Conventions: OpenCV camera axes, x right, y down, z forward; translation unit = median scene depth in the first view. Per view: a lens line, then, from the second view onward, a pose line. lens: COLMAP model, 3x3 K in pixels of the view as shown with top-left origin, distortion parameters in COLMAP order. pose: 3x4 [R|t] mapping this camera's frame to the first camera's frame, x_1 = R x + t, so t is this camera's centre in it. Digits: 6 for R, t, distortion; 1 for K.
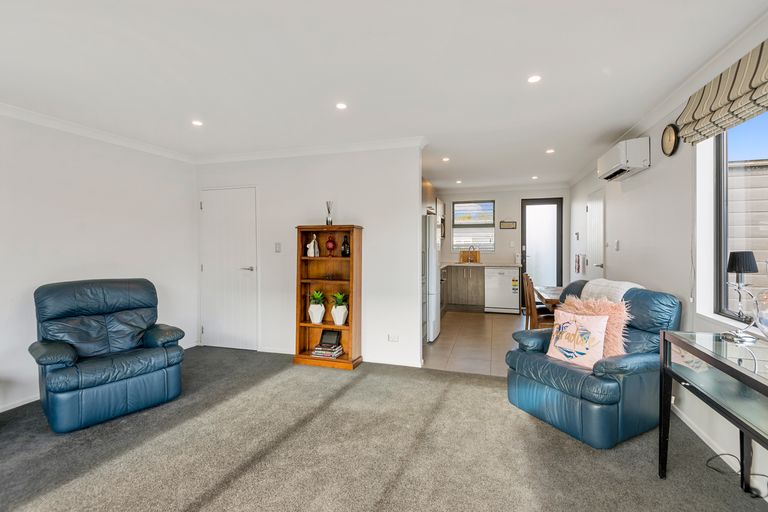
lens RADIAL K [[355.0, 0, 381.2], [0, 355.0, 249.2], [0, 0, 1]] dist [0.023059, -0.000541]
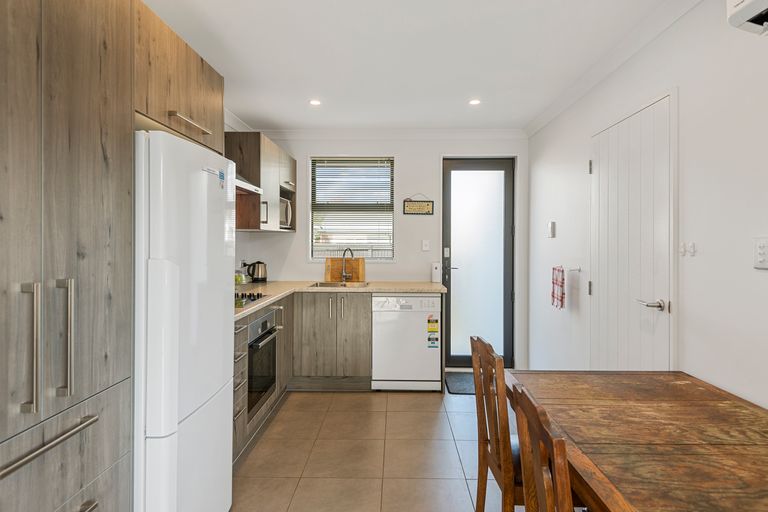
lens RADIAL K [[435.4, 0, 383.0], [0, 435.4, 250.2], [0, 0, 1]] dist [0.003471, -0.001050]
pose [[0.960866, 0.001738, 0.277007, 0.137473], [-0.004408, 0.999950, 0.009016, -0.011839], [-0.276977, -0.009885, 0.960826, 0.421708]]
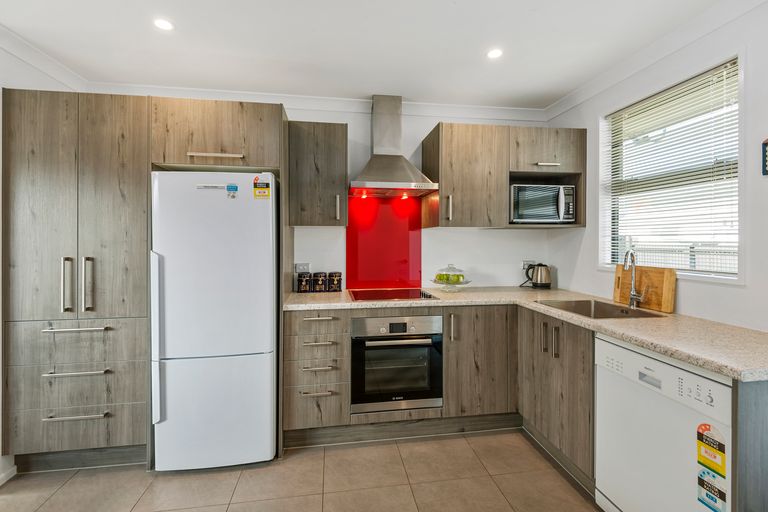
lens RADIAL K [[355.0, 0, 379.1], [0, 355.0, 244.4], [0, 0, 1]] dist [0.023059, -0.000541]
pose [[0.431767, 0.013946, -0.901877, 0.434867], [-0.010018, 0.999893, 0.010666, -0.014669], [0.901929, 0.004430, 0.431861, 0.701751]]
